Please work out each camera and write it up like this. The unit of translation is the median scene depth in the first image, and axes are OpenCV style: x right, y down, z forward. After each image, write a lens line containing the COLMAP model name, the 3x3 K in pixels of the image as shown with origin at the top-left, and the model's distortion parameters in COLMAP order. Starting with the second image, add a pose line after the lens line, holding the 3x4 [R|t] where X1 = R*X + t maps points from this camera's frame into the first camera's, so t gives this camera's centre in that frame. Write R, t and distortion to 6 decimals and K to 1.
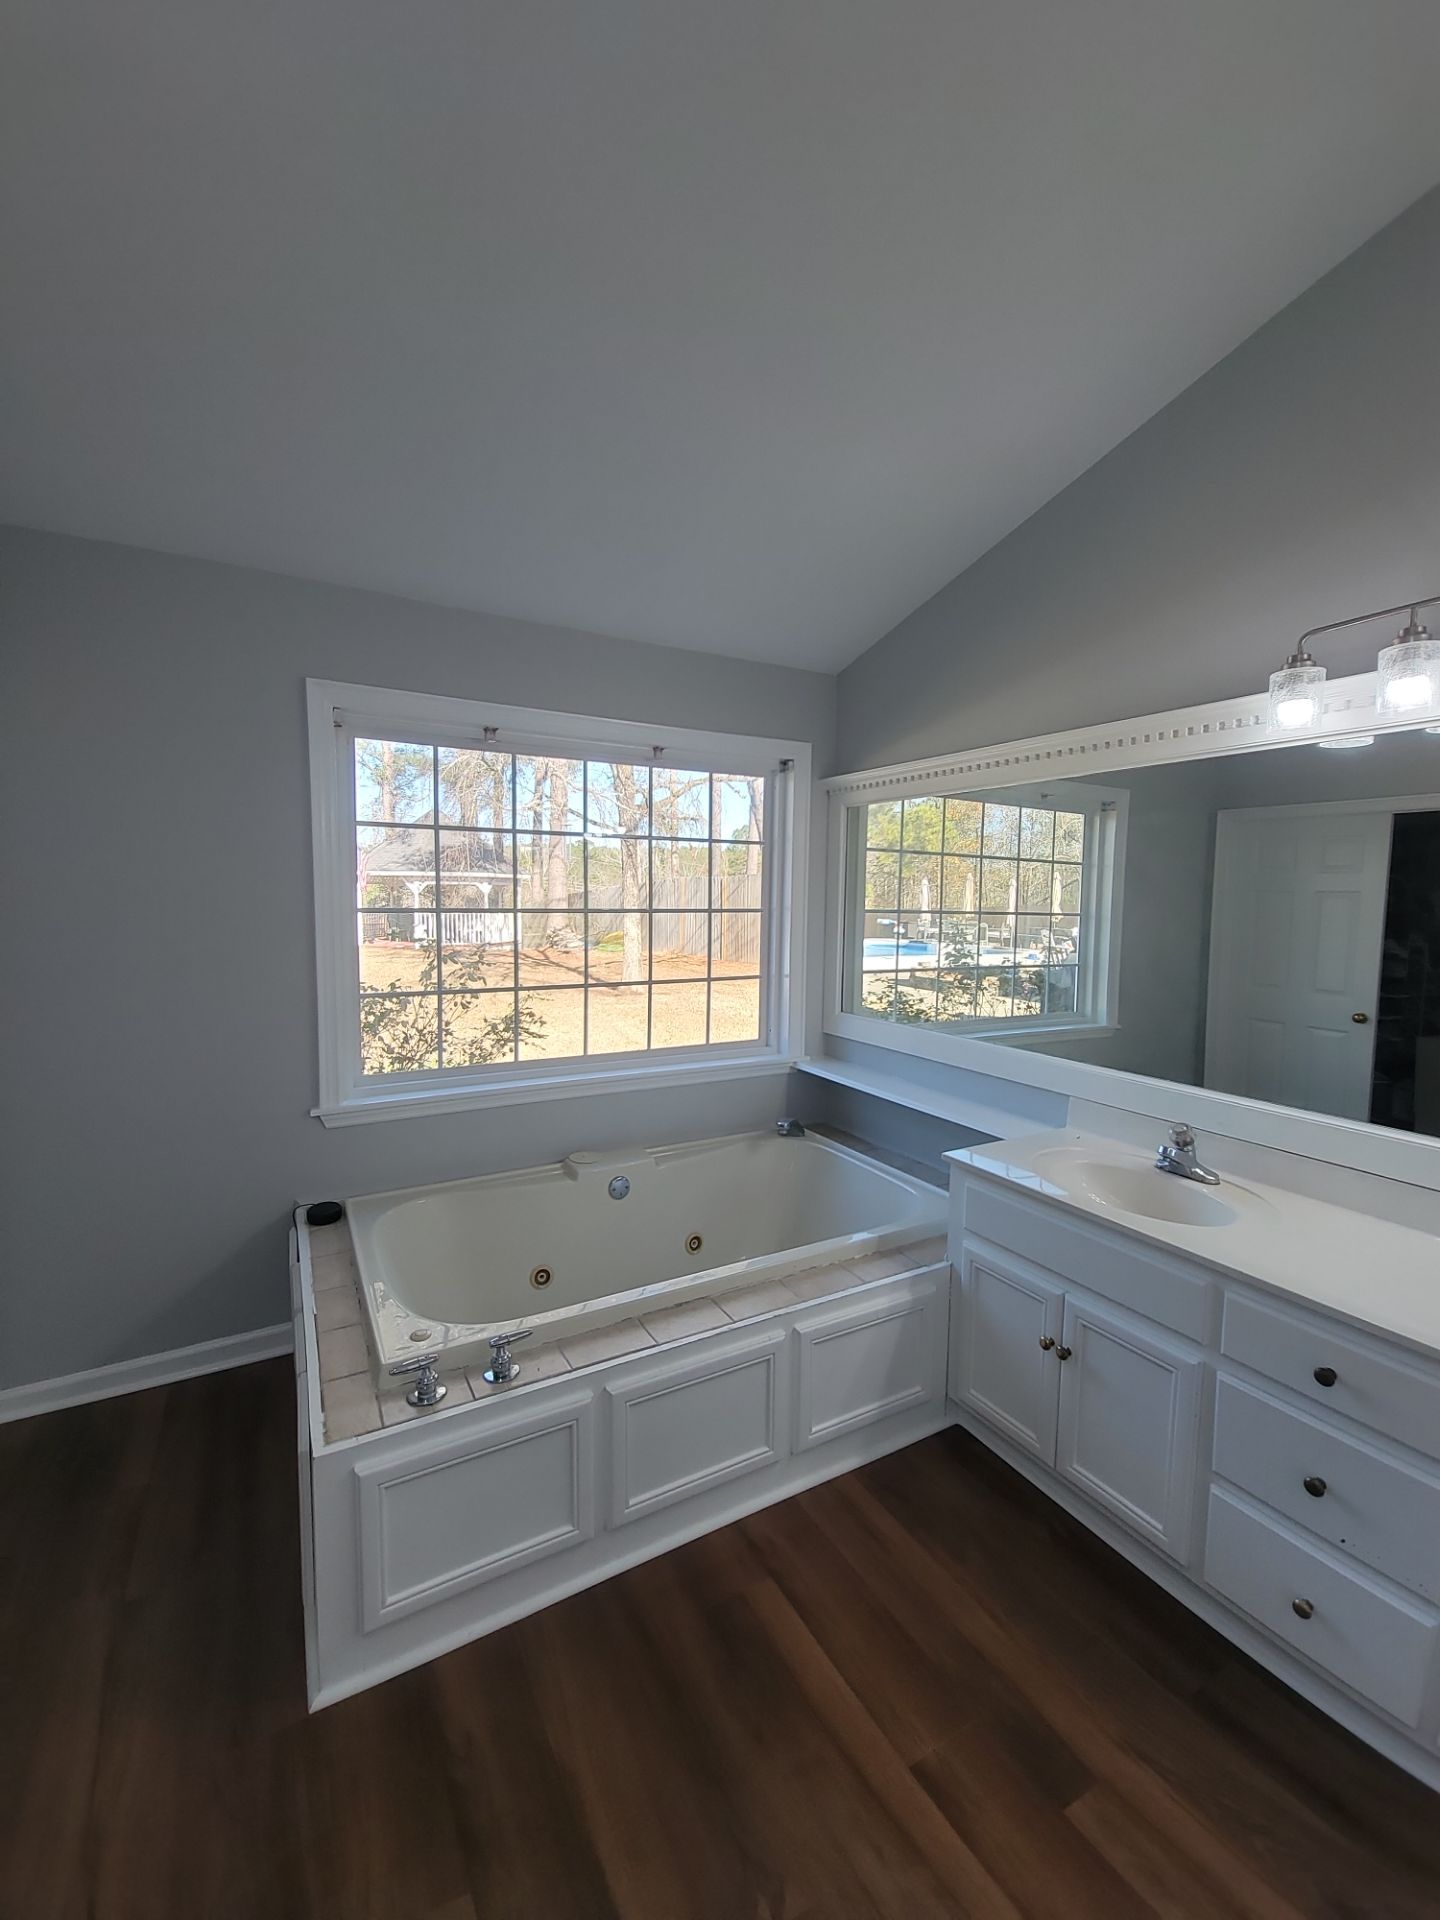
lens RADIAL K [[776.5, 0, 720.0], [0, 776.5, 960.0], [0, 0, 1]] dist [-0.001055, 0.000027]
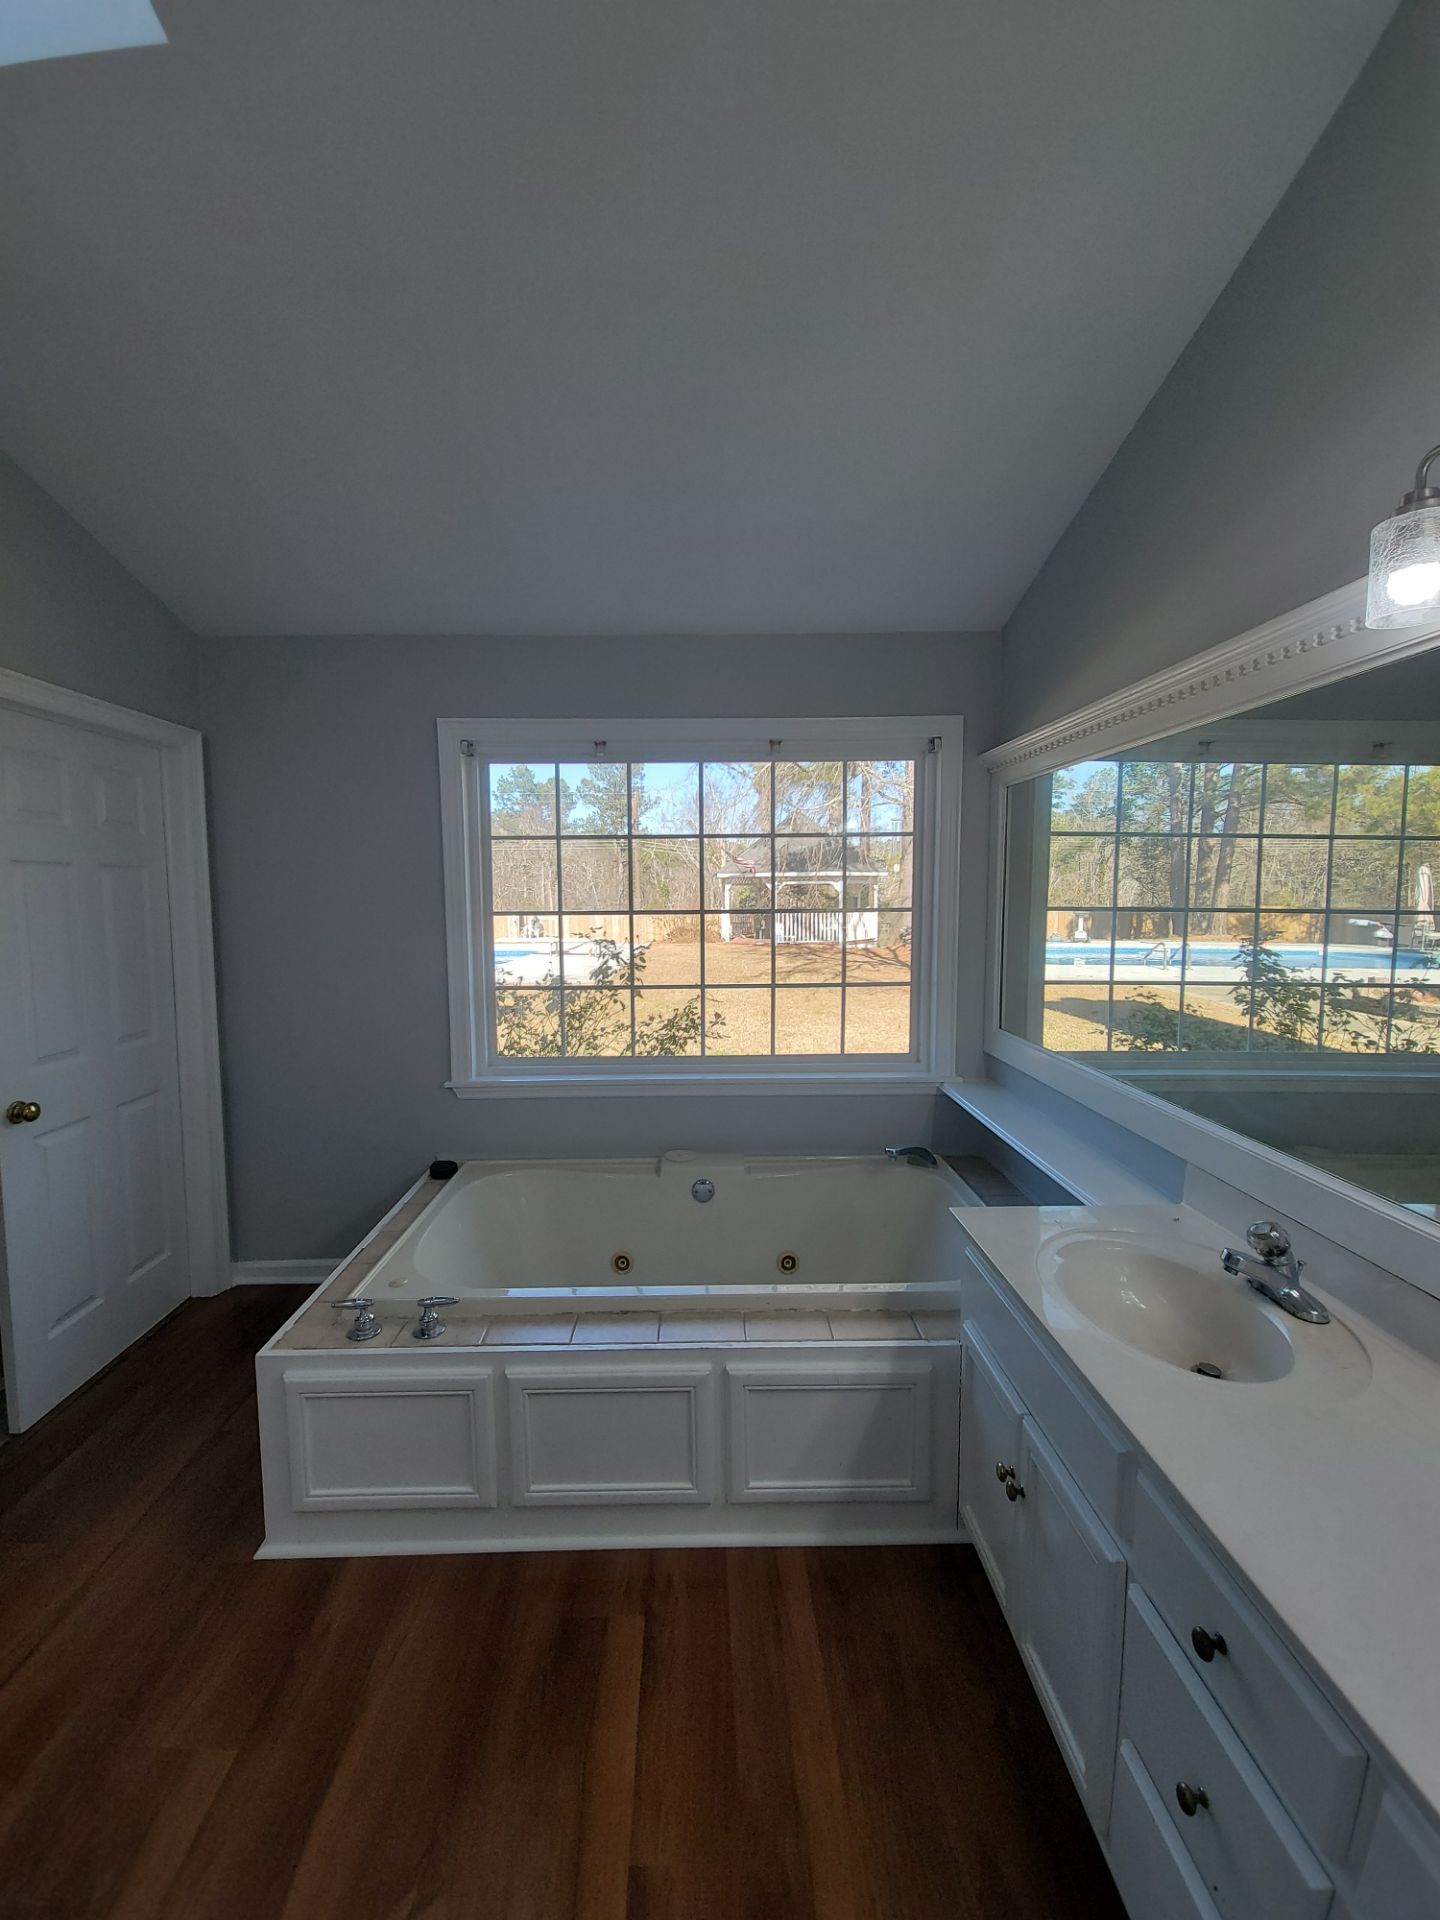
lens RADIAL K [[791.5, 0, 720.0], [0, 791.5, 960.0], [0, 0, 1]] dist [-0.002169, -0.000158]
pose [[0.878532, 0.021241, -0.477210, 0.414598], [-0.020236, 0.999769, 0.007246, -0.010748], [0.477254, 0.003291, 0.878759, 0.135597]]
